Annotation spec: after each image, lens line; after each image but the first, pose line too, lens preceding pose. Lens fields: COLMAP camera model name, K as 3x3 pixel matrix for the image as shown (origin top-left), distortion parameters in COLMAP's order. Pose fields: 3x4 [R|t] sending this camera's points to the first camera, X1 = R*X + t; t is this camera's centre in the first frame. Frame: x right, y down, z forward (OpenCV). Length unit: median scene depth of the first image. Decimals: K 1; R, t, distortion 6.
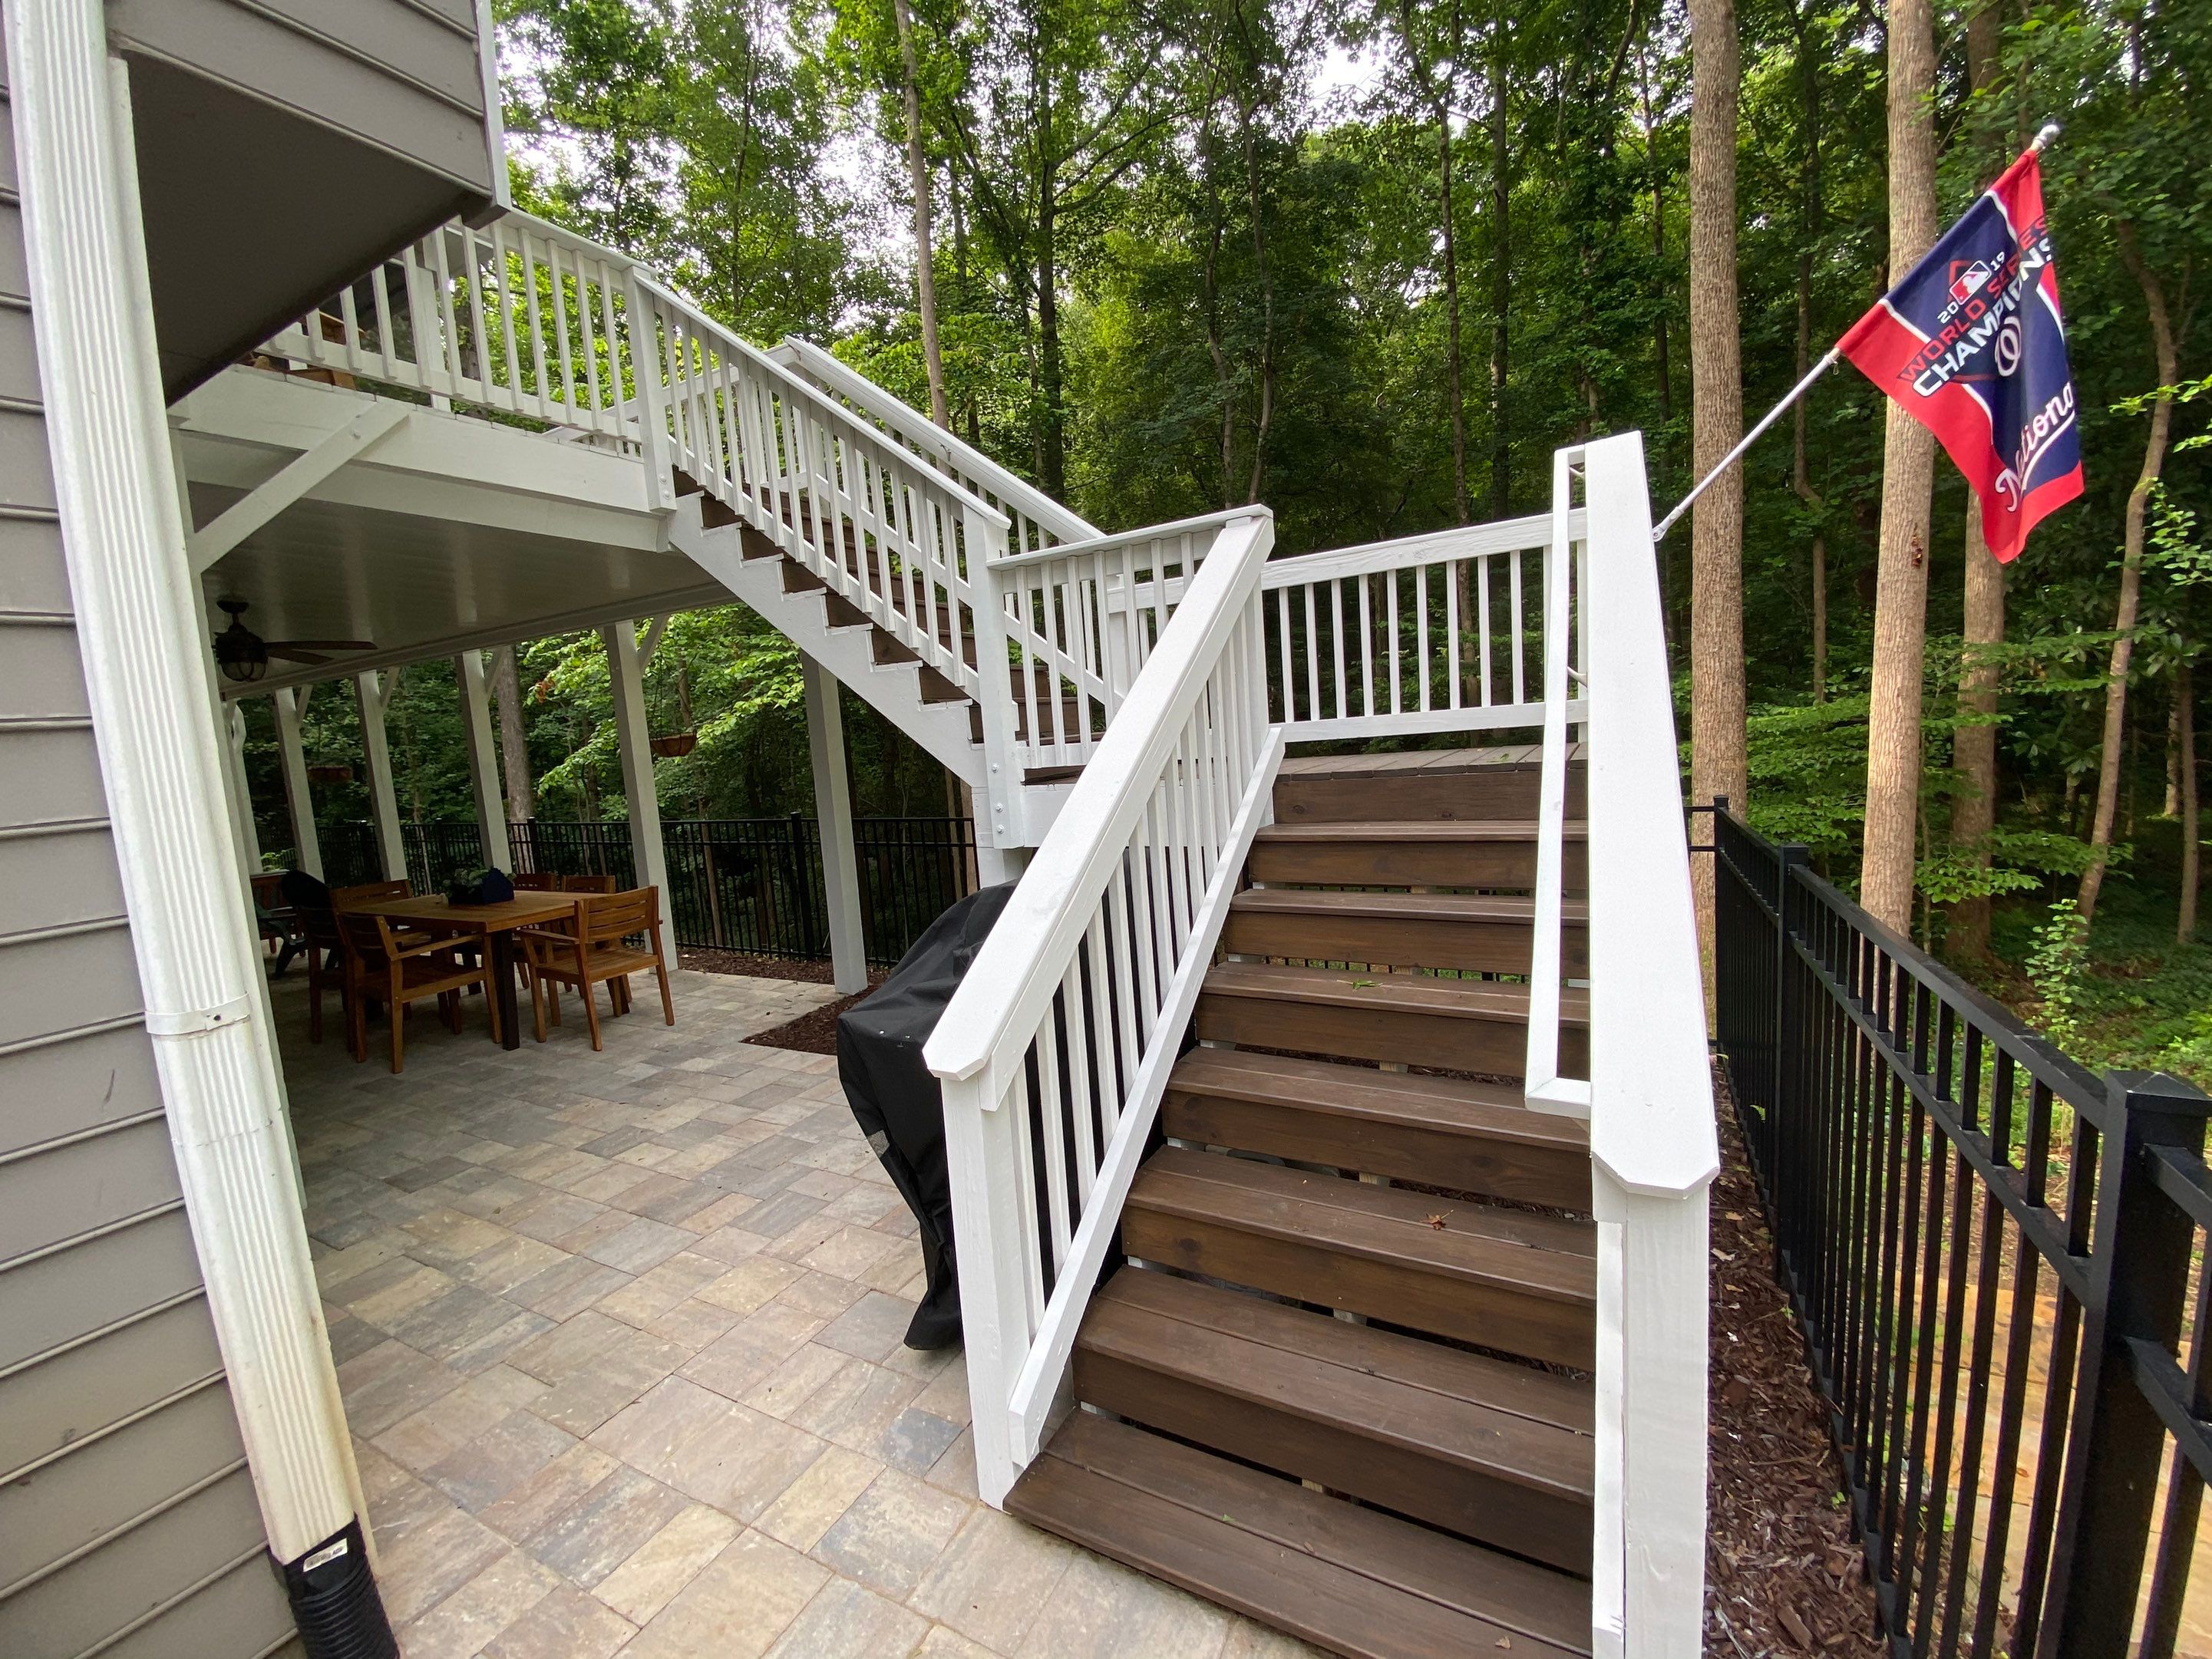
lens RADIAL K [[912.2, 0, 1107.6], [0, 912.2, 831.4], [0, 0, 1]] dist [-0.008050, -0.002652]
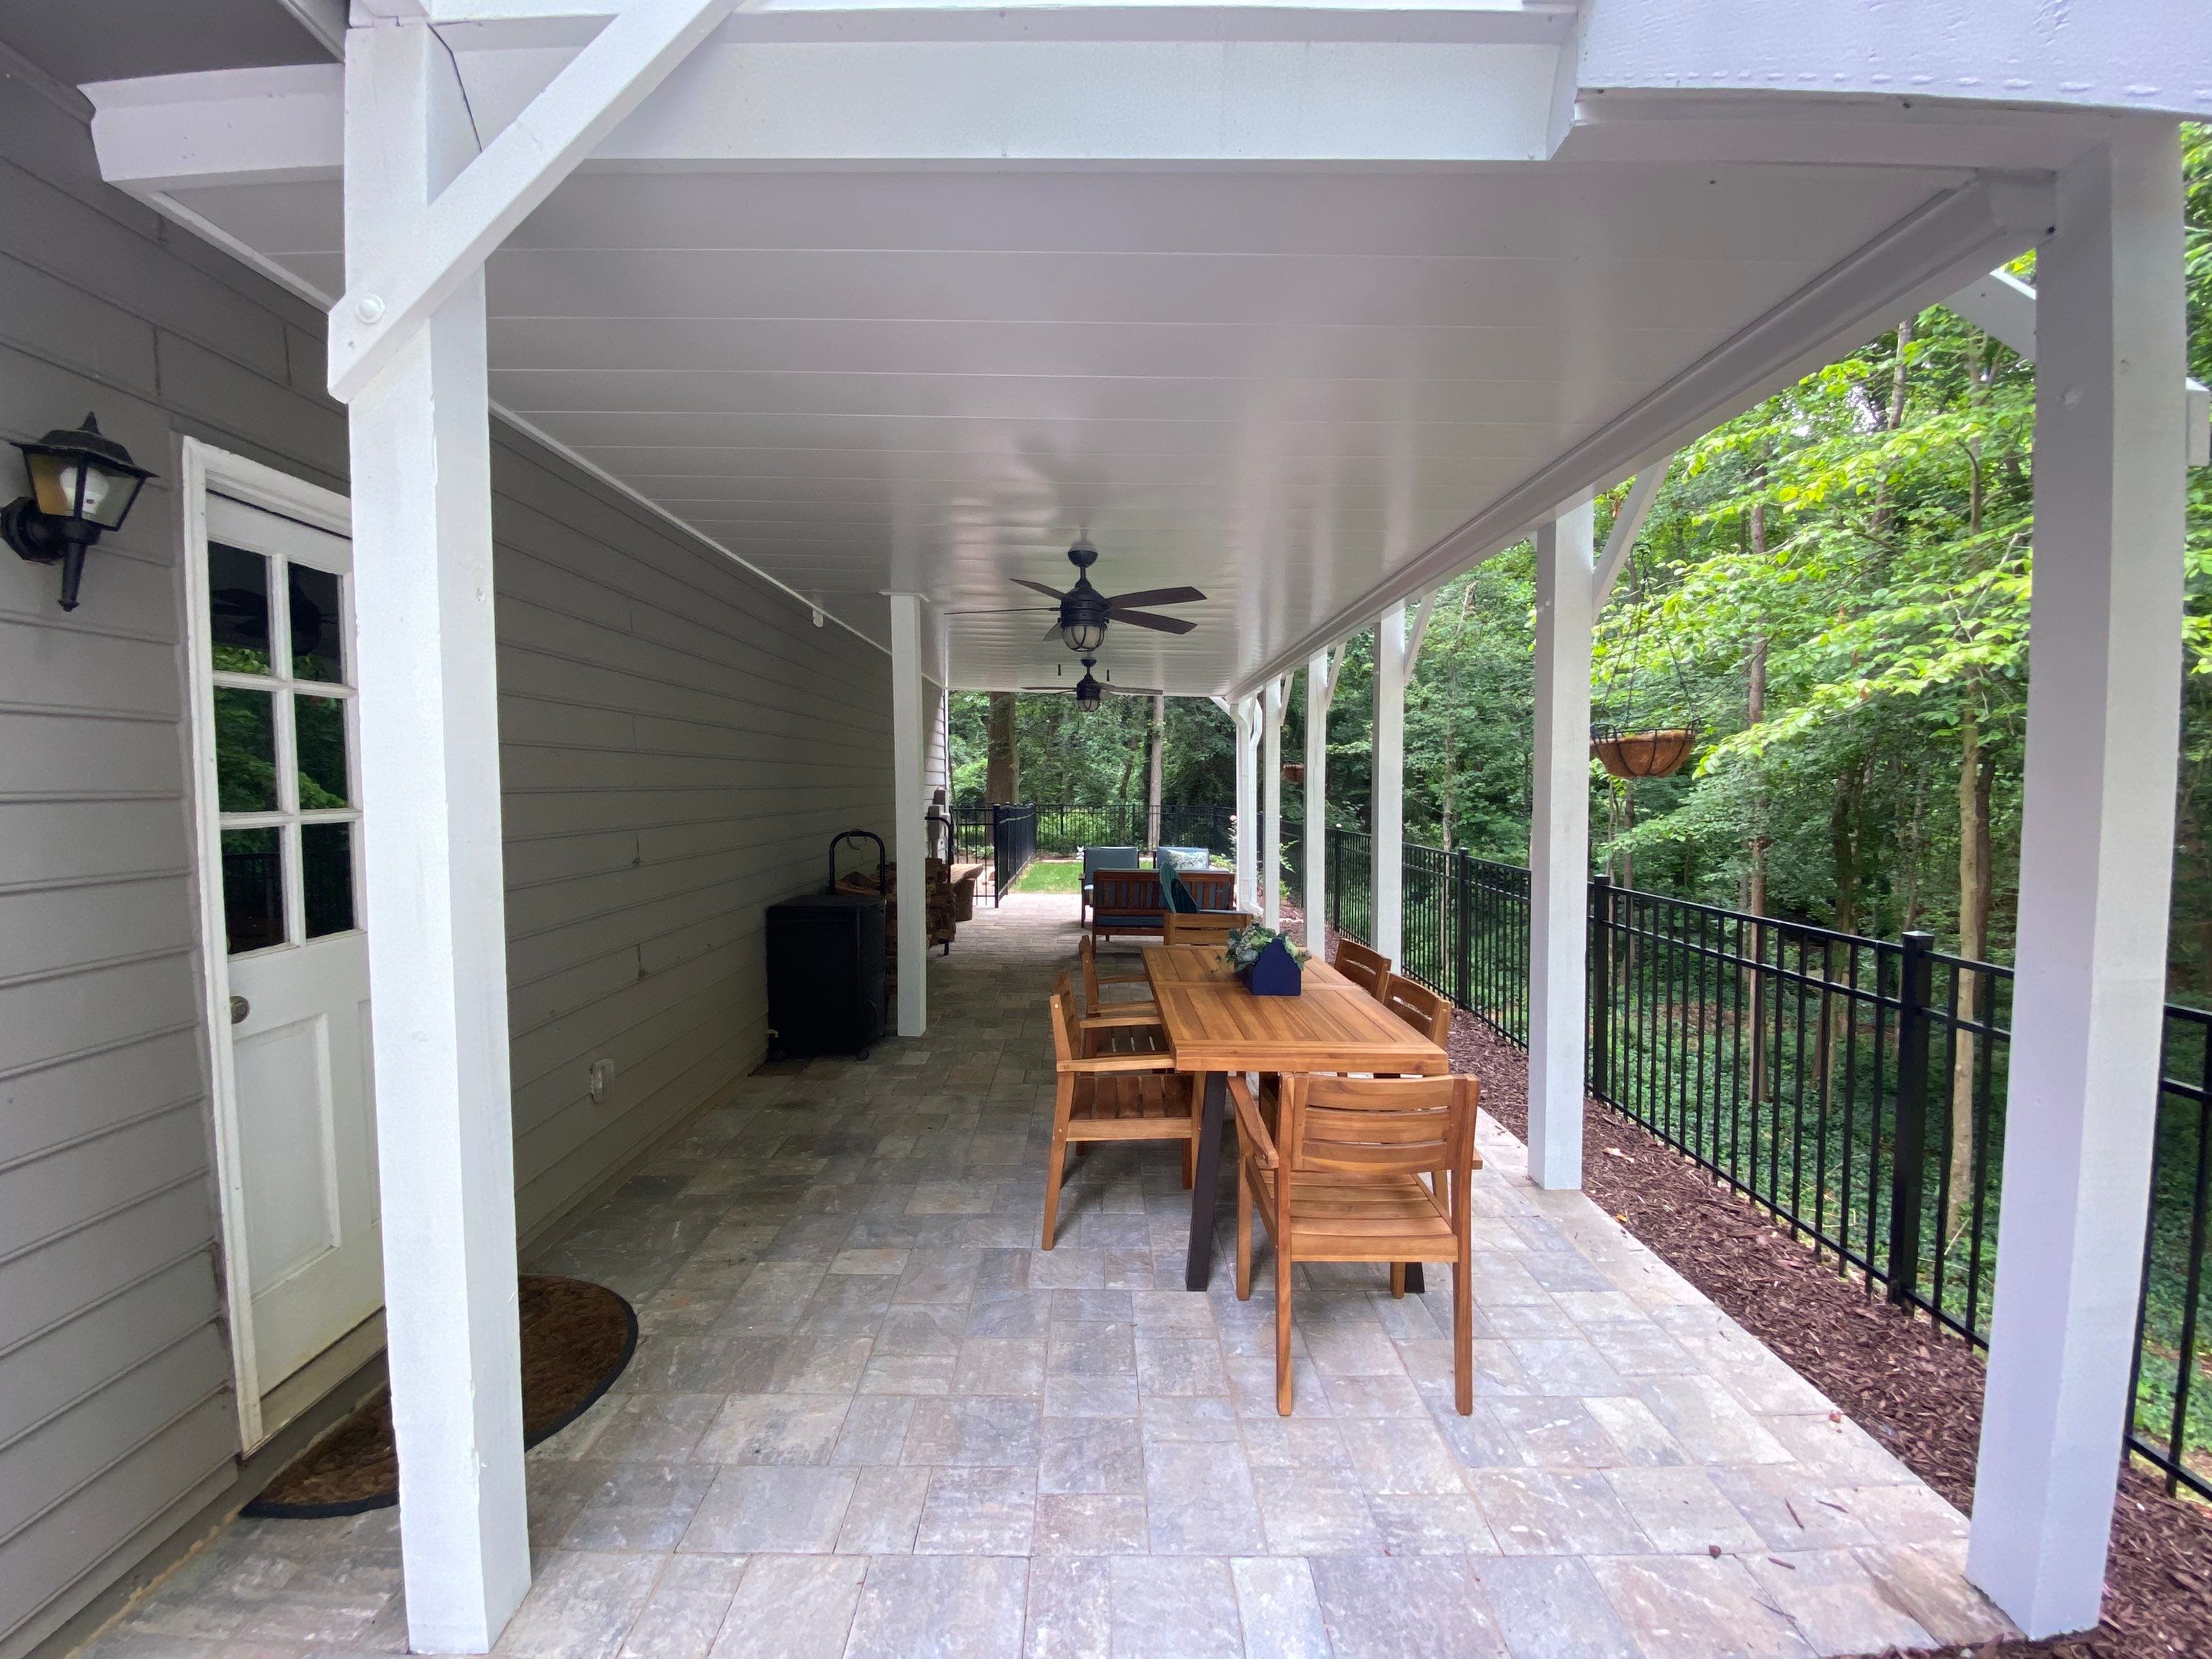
lens RADIAL K [[912.2, 0, 1109.4], [0, 912.2, 821.5], [0, 0, 1]] dist [-0.008050, -0.002652]
pose [[0.484281, 0.096887, -0.869531, -0.211788], [-0.121609, 0.991656, 0.042765, -0.051416], [0.866419, 0.085033, 0.492023, 0.603028]]
